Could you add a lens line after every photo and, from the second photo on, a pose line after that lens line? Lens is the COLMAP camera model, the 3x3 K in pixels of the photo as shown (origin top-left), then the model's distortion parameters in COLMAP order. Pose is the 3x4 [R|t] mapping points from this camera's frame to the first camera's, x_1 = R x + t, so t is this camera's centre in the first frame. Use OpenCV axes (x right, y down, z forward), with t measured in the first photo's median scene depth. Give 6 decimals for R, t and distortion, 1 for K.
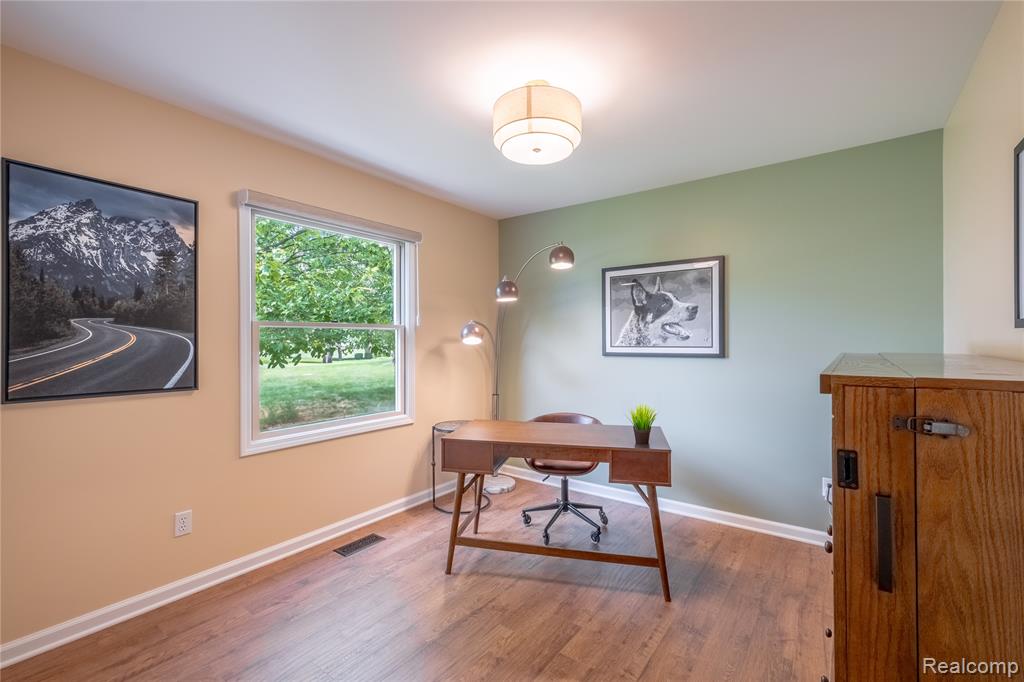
lens RADIAL K [[444.8, 0, 508.6], [0, 444.8, 343.6], [0, 0, 1]] dist [0.016578, -0.003327]
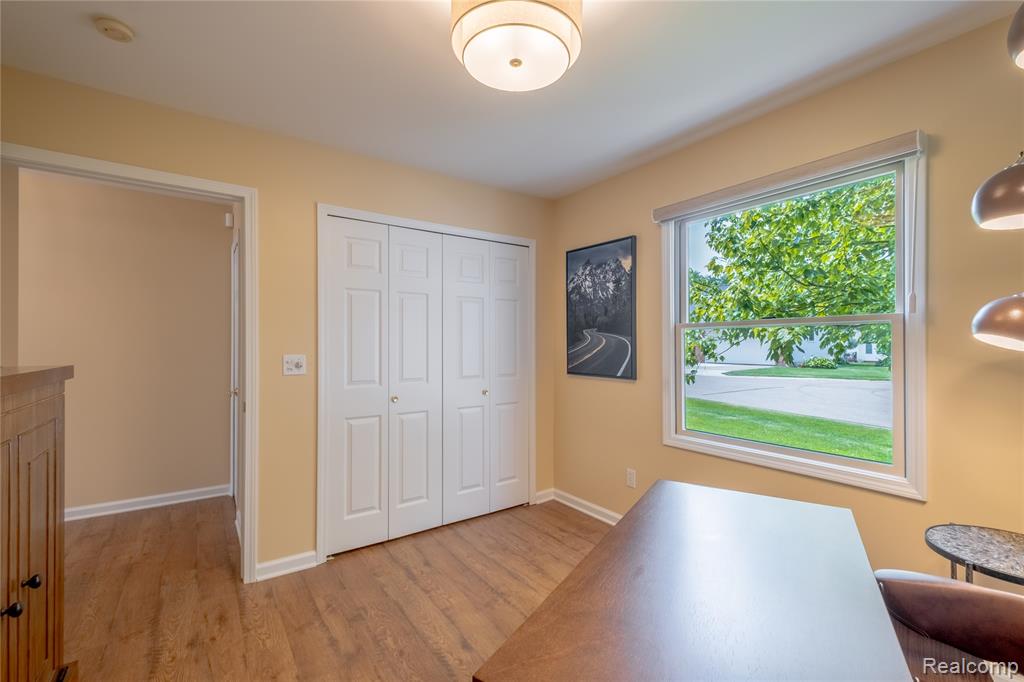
lens RADIAL K [[444.8, 0, 508.5], [0, 444.8, 339.5], [0, 0, 1]] dist [0.016578, -0.003327]
pose [[-0.311850, 0.001531, -0.950130, 0.718530], [0.004336, 0.999991, 0.000188, -0.018475], [0.950122, -0.004061, -0.311854, 1.171592]]
